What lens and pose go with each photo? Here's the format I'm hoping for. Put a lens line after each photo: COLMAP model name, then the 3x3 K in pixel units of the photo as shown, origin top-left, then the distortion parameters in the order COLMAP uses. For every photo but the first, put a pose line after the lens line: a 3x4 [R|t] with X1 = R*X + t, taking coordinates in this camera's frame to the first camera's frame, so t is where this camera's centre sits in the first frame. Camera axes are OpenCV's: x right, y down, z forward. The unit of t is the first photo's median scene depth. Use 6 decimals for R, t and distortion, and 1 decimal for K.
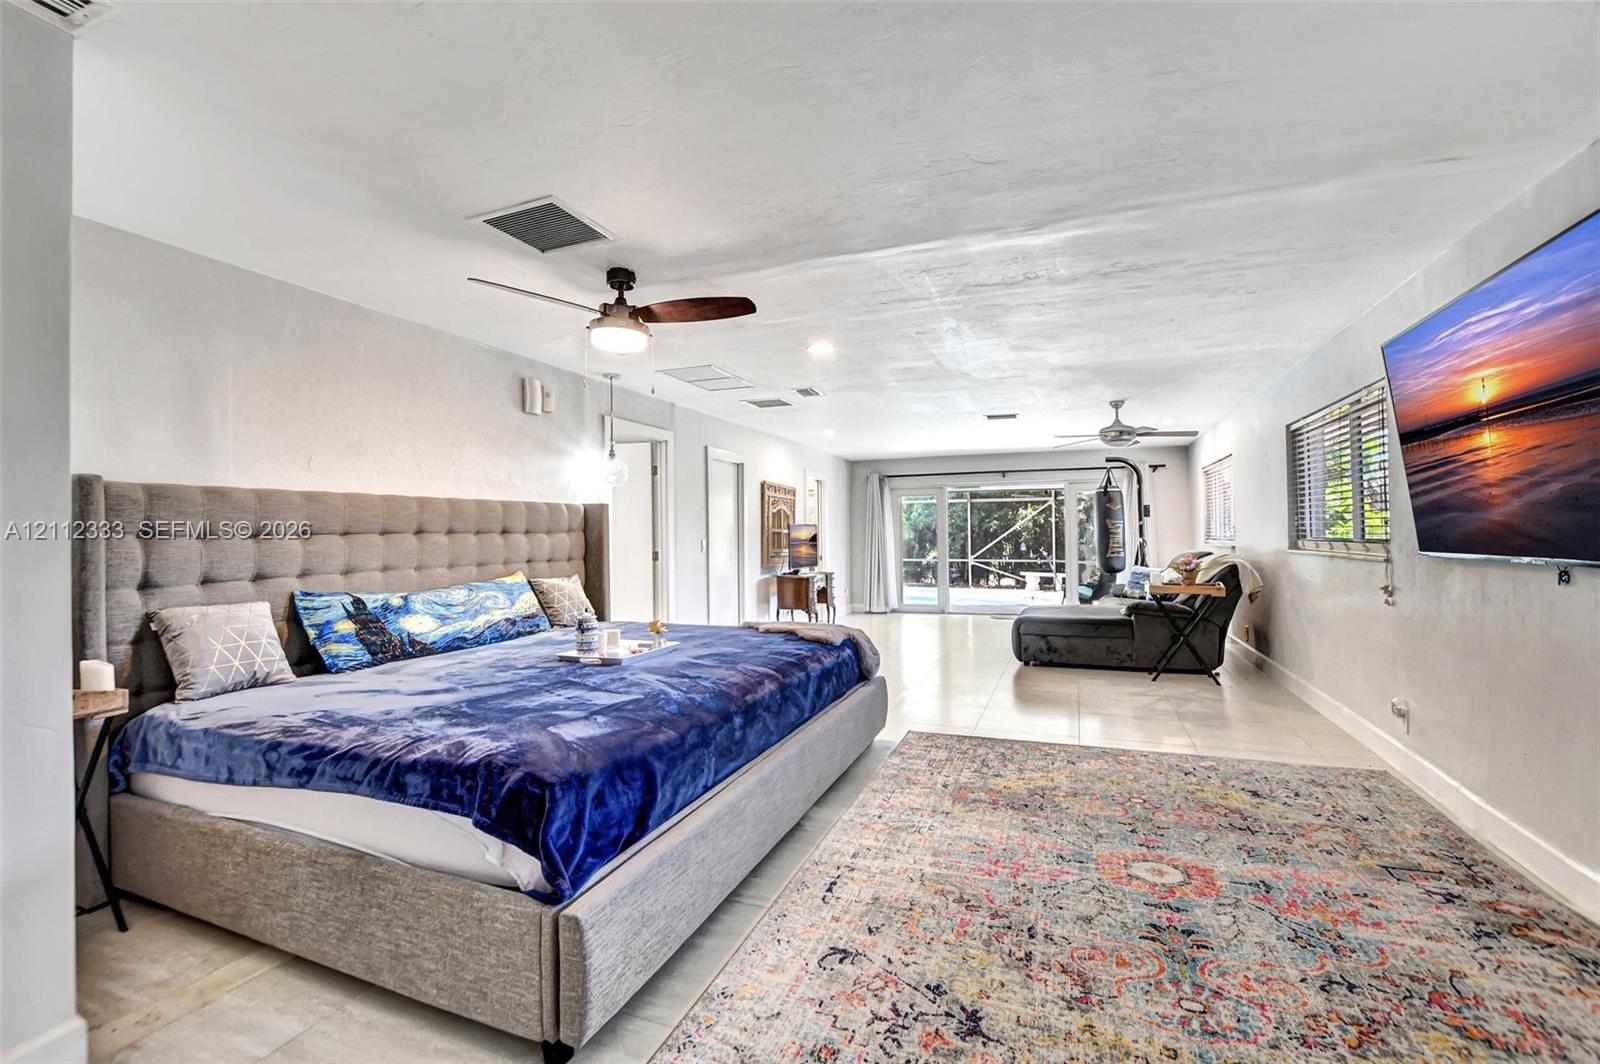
lens RADIAL K [[734.1, 0, 797.9], [0, 734.1, 525.1], [0, 0, 1]] dist [-0.035323, -0.000287]
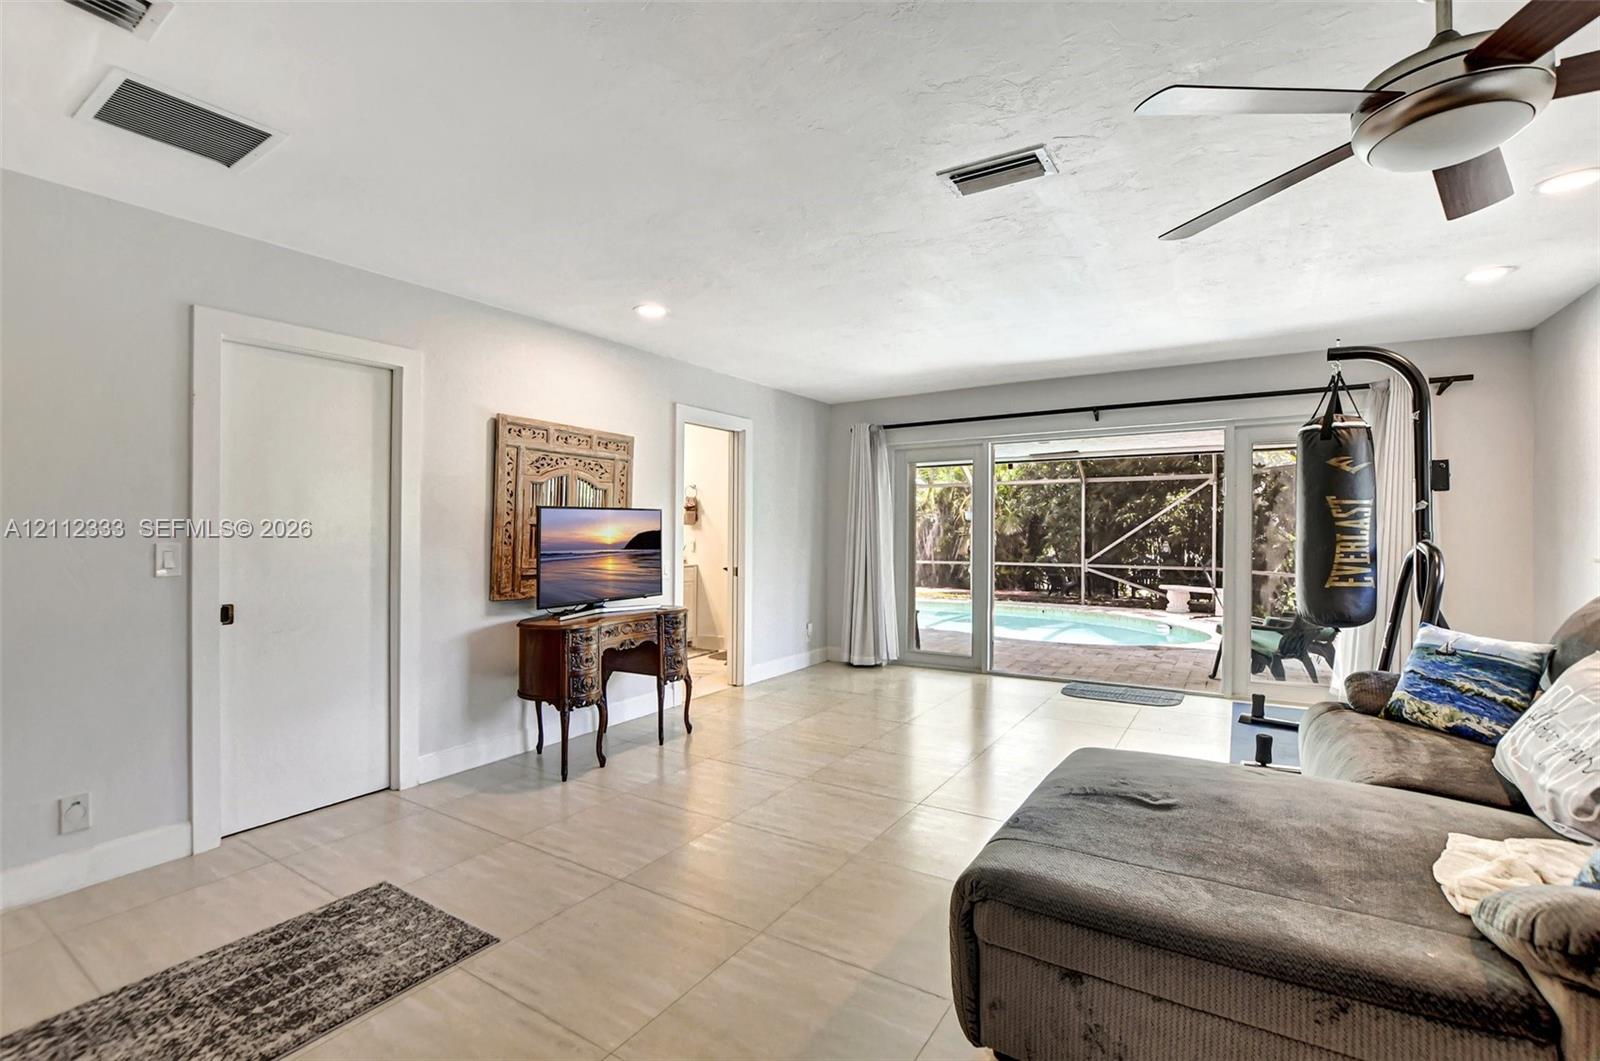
lens RADIAL K [[719.1, 0, 787.3], [0, 719.1, 530.6], [0, 0, 1]] dist [-0.031293, 0.000524]
pose [[0.976619, 0.006099, -0.214889, 0.173954], [-0.001915, 0.999805, 0.019673, 0.003321], [0.214967, -0.018802, 0.976440, 0.450595]]
